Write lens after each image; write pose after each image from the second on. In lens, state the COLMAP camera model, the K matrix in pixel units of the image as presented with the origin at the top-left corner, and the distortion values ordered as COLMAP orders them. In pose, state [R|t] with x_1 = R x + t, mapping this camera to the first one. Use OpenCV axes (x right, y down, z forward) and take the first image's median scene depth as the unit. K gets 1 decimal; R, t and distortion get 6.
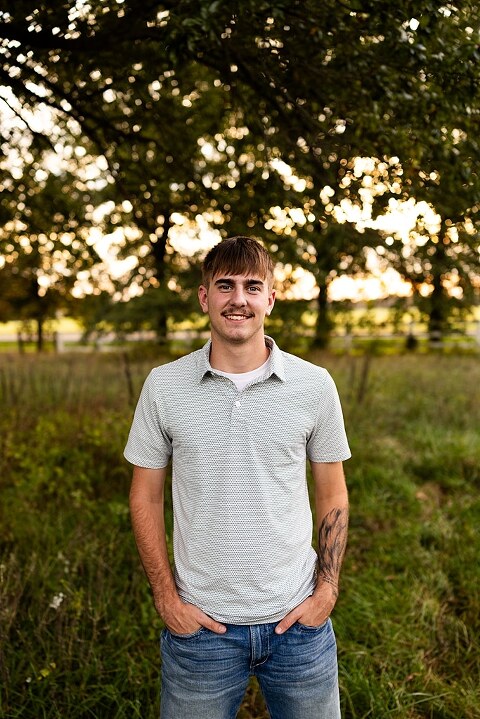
lens RADIAL K [[678.0, 0, 240.0], [0, 678.0, 359.5], [0, 0, 1]] dist [0.017355, -0.006859]
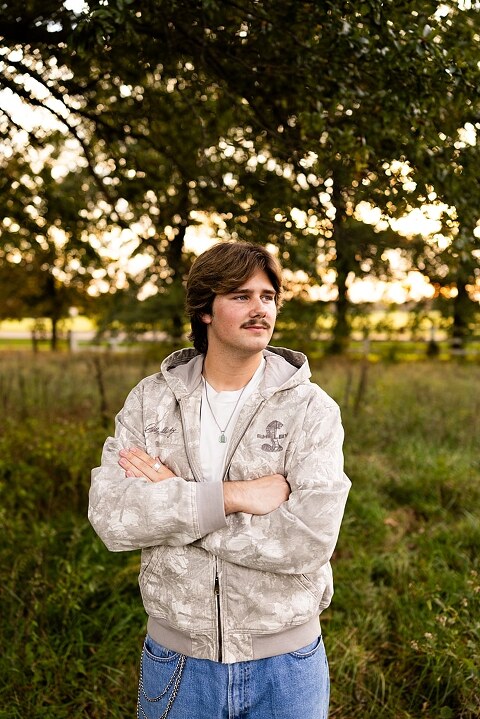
lens RADIAL K [[685.4, 0, 251.6], [0, 685.4, 355.8], [0, 0, 1]] dist [0.005604, 0.012757]
pose [[0.998465, 0.020747, -0.051363, 0.048586], [-0.020835, 0.999782, -0.001178, -0.008878], [0.051327, 0.002246, 0.998679, 0.020074]]
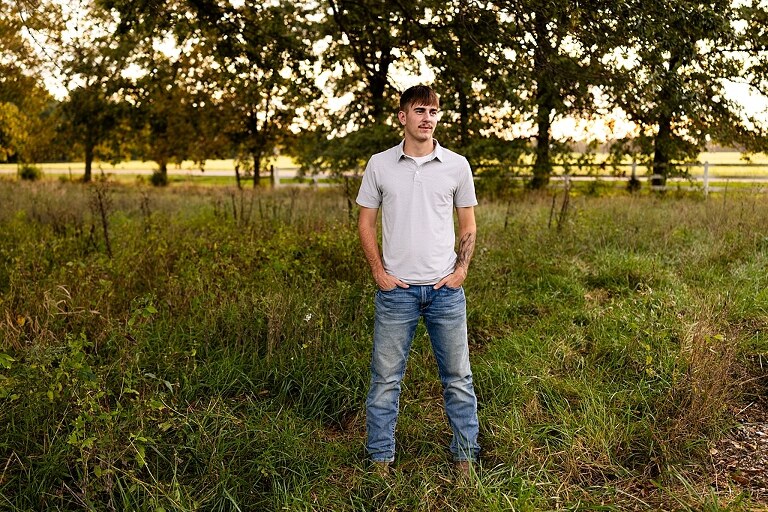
lens RADIAL K [[797.2, 0, 393.1], [0, 797.2, 274.1], [0, 0, 1]] dist [0.007268, -0.002865]
pose [[0.995317, 0.031123, -0.091522, 0.019864], [-0.024218, 0.996844, 0.075606, 0.025022], [0.093586, -0.073036, 0.992929, -0.177592]]
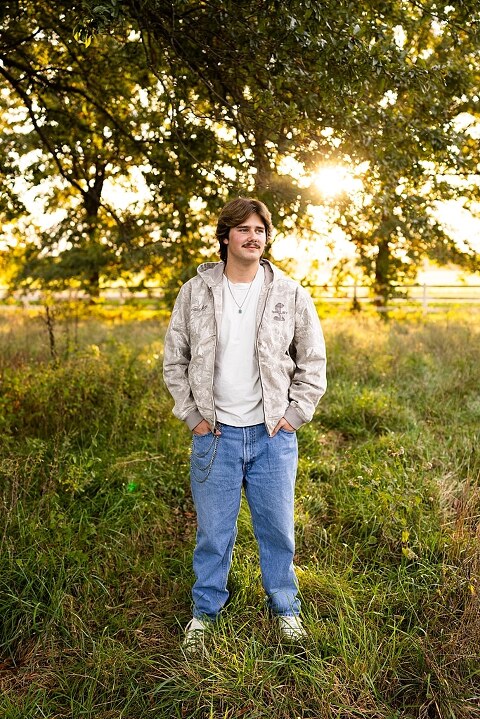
lens RADIAL K [[772.4, 0, 247.8], [0, 772.4, 348.9], [0, 0, 1]] dist [0.000819, 0.005492]
pose [[0.997291, 0.013022, 0.072399, 0.022909], [-0.014935, 0.999552, 0.025950, 0.010036], [-0.072028, -0.026961, 0.997038, -0.083953]]
